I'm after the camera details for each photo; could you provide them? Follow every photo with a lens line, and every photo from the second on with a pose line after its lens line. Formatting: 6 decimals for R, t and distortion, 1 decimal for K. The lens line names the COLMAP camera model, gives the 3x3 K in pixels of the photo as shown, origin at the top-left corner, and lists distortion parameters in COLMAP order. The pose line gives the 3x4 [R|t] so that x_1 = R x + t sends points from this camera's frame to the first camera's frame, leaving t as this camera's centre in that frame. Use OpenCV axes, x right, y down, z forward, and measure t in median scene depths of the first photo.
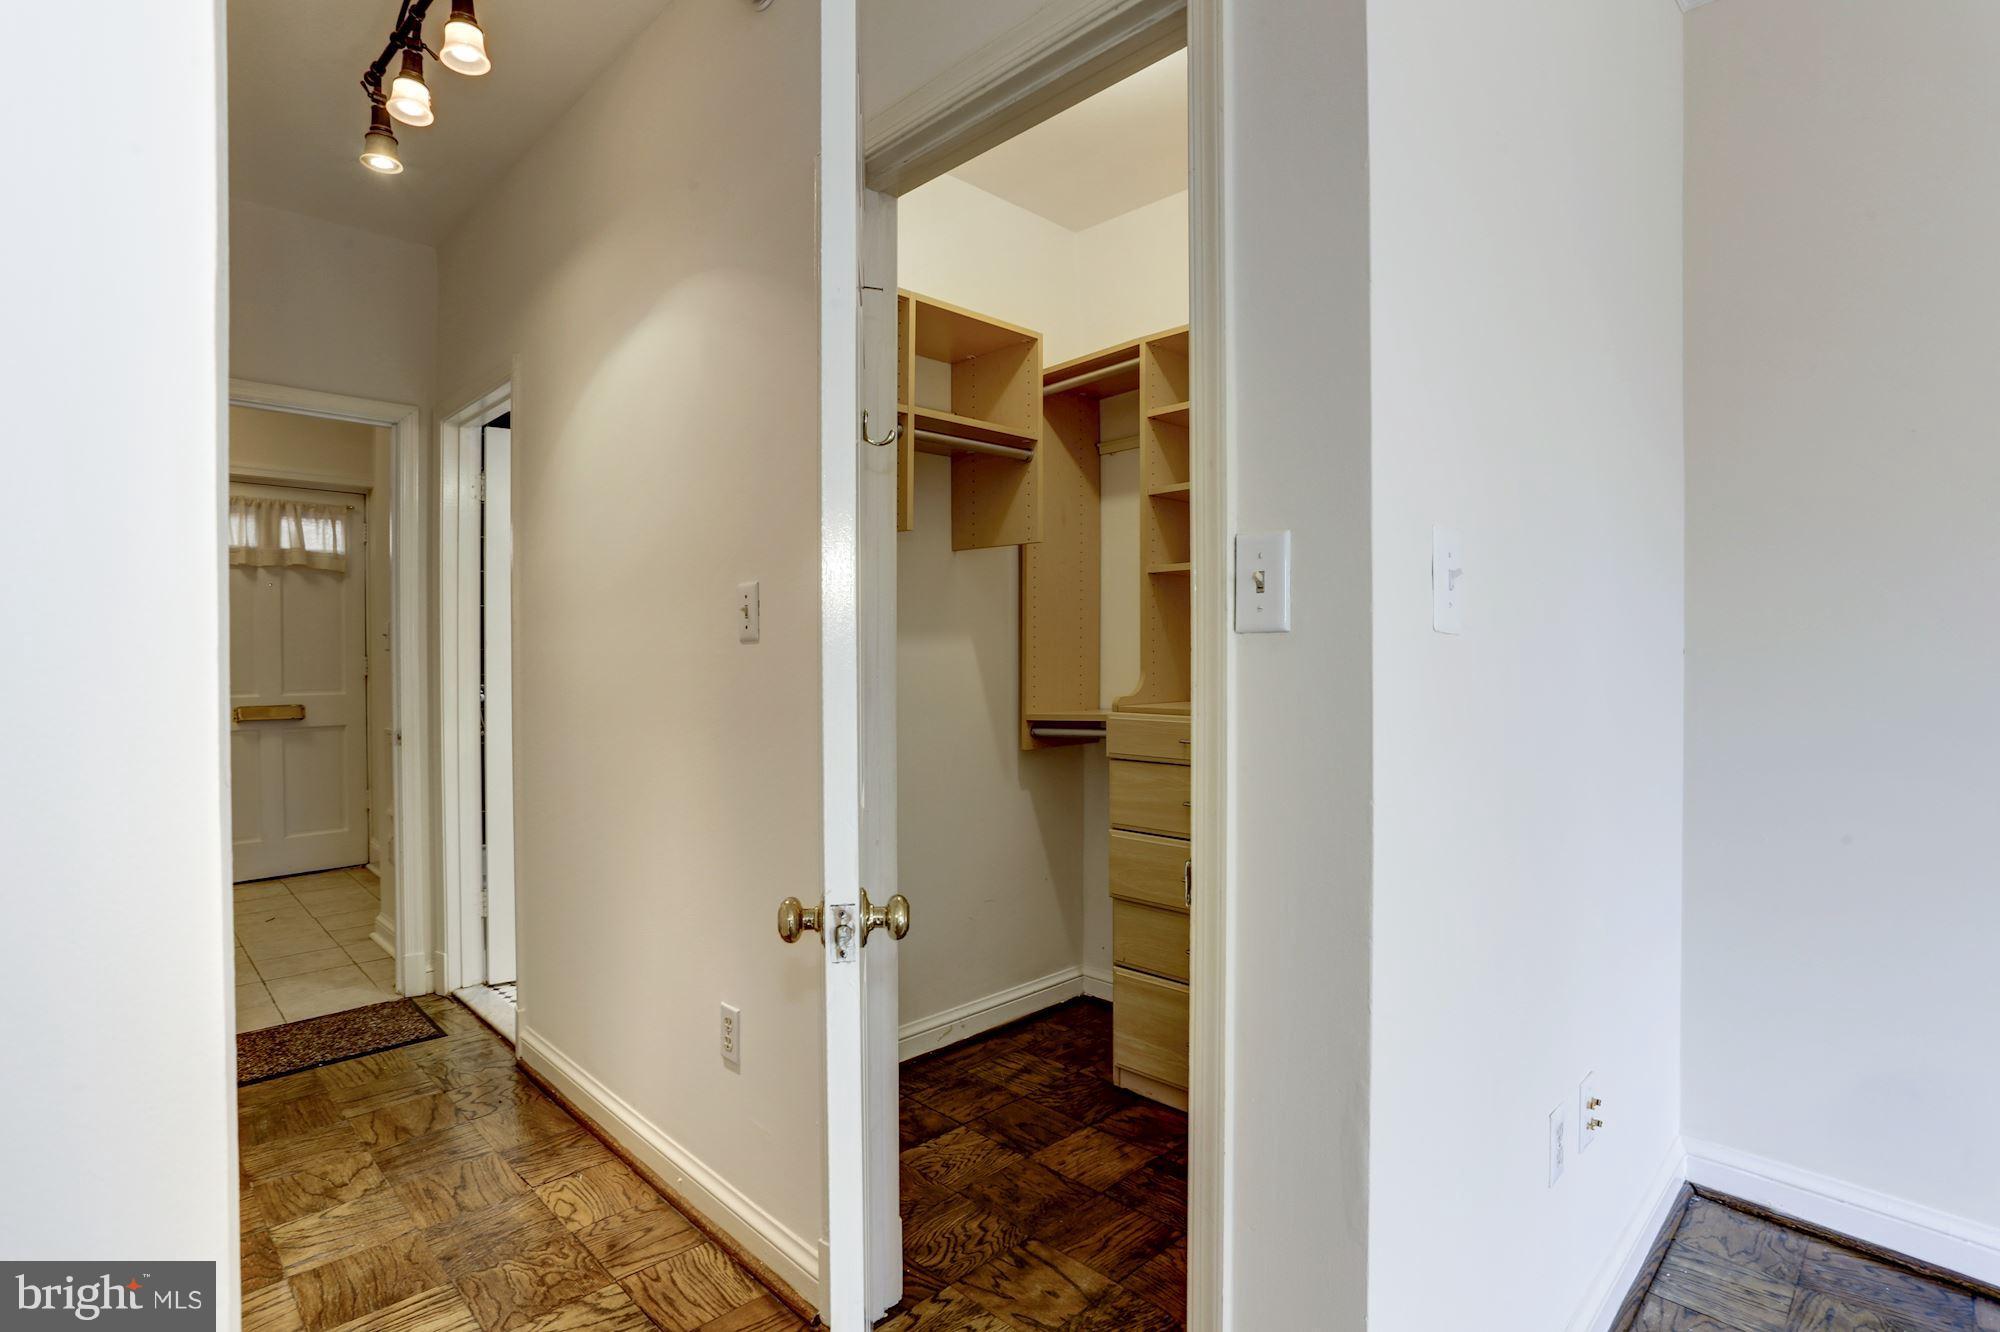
lens RADIAL K [[986.9, 0, 994.6], [0, 986.9, 665.2], [0, 0, 1]] dist [-0.054210, 0.029136]
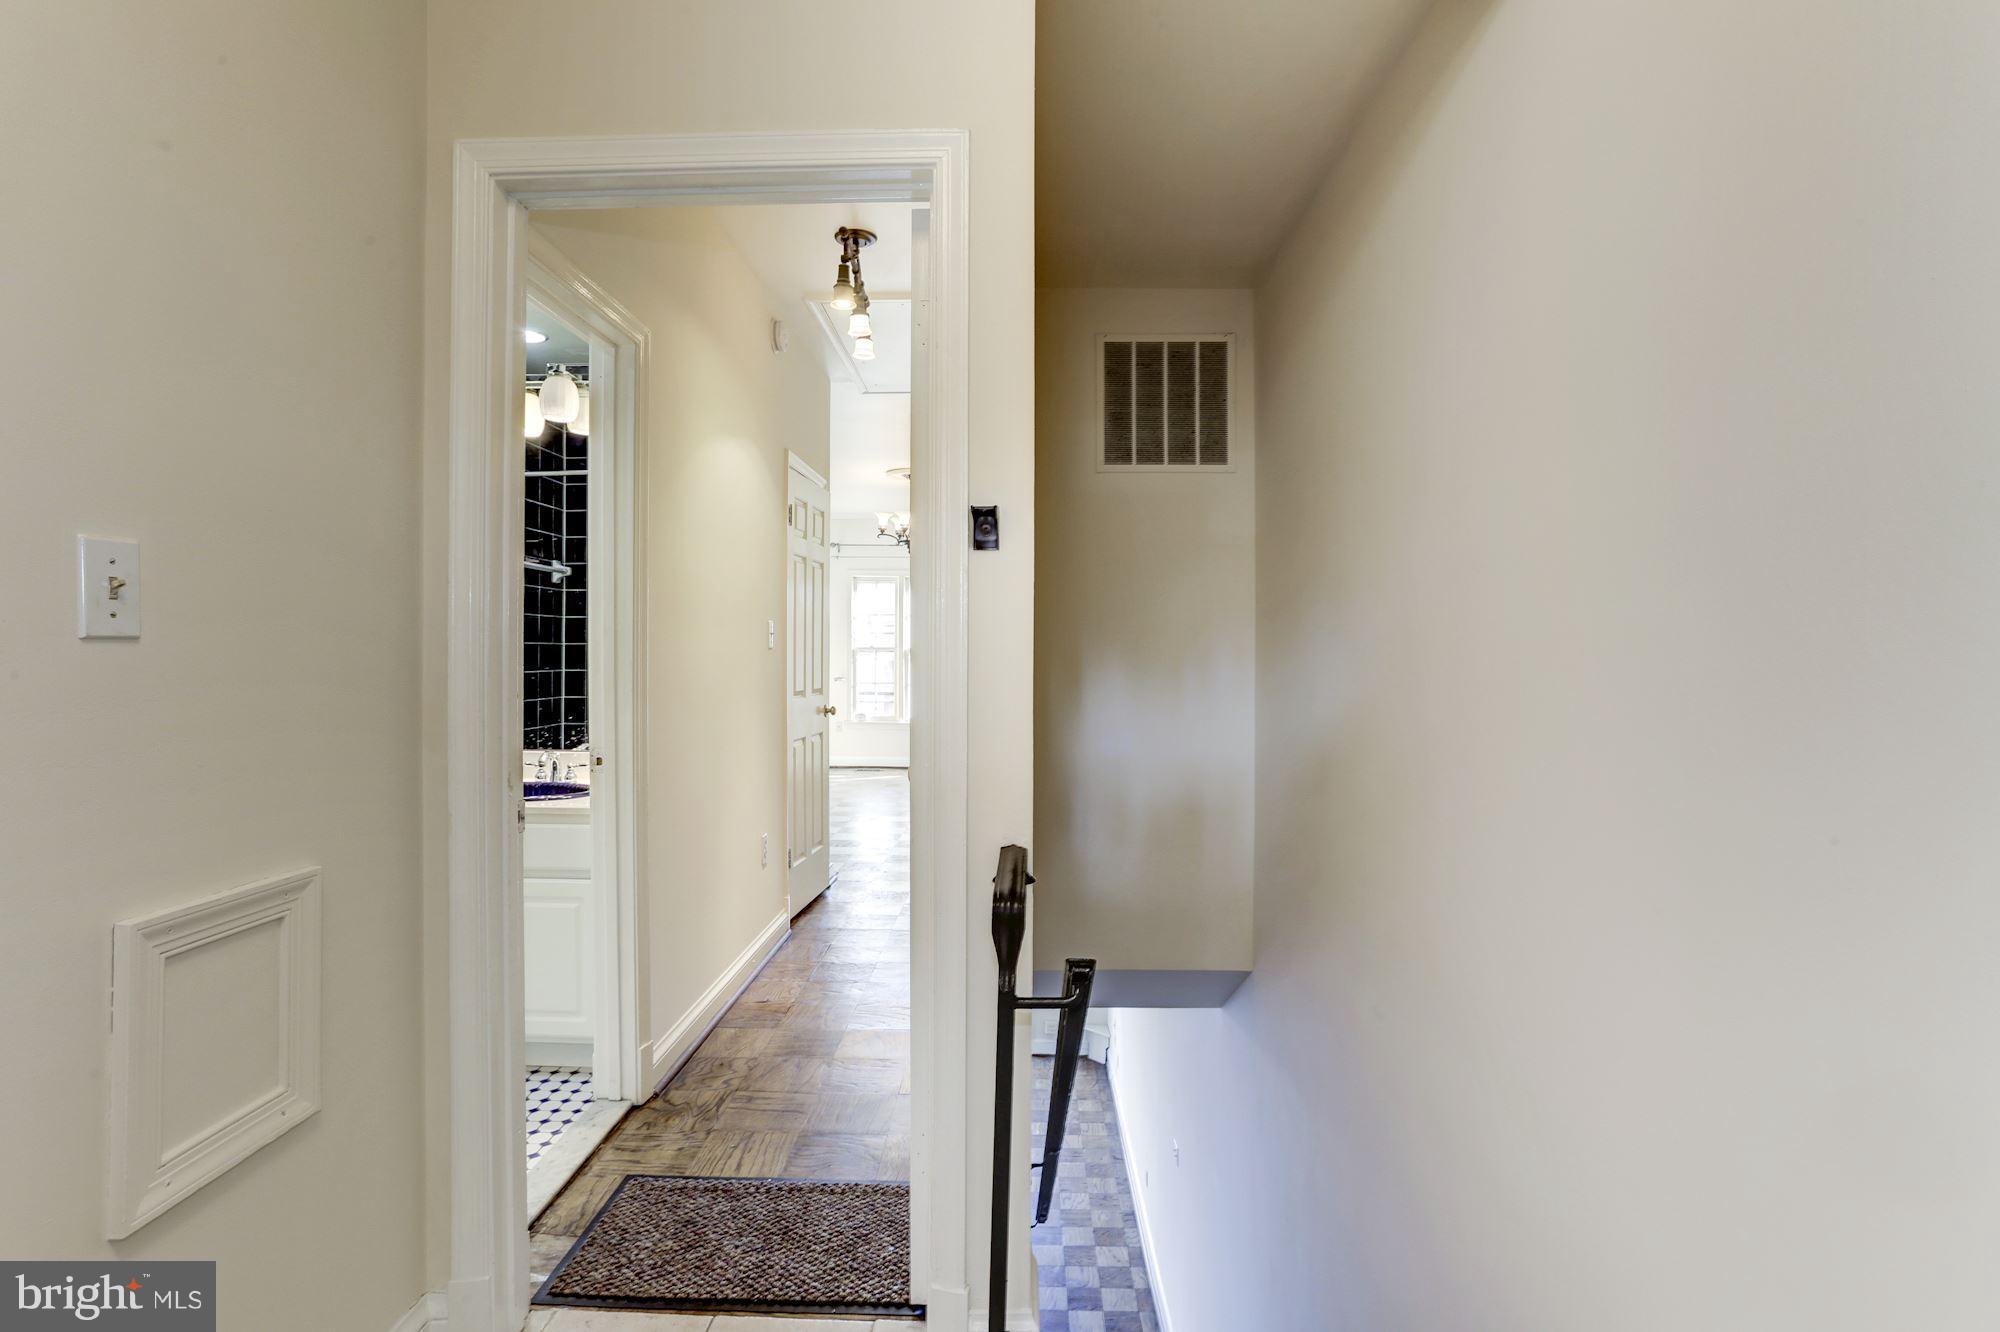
lens RADIAL K [[986.9, 0, 998.4], [0, 986.9, 657.1], [0, 0, 1]] dist [-0.054210, 0.029136]
pose [[-0.705707, 0.000890, 0.708503, -0.842821], [0.004893, 0.999981, 0.003618, -0.012279], [-0.708487, 0.006020, -0.705698, 0.859219]]
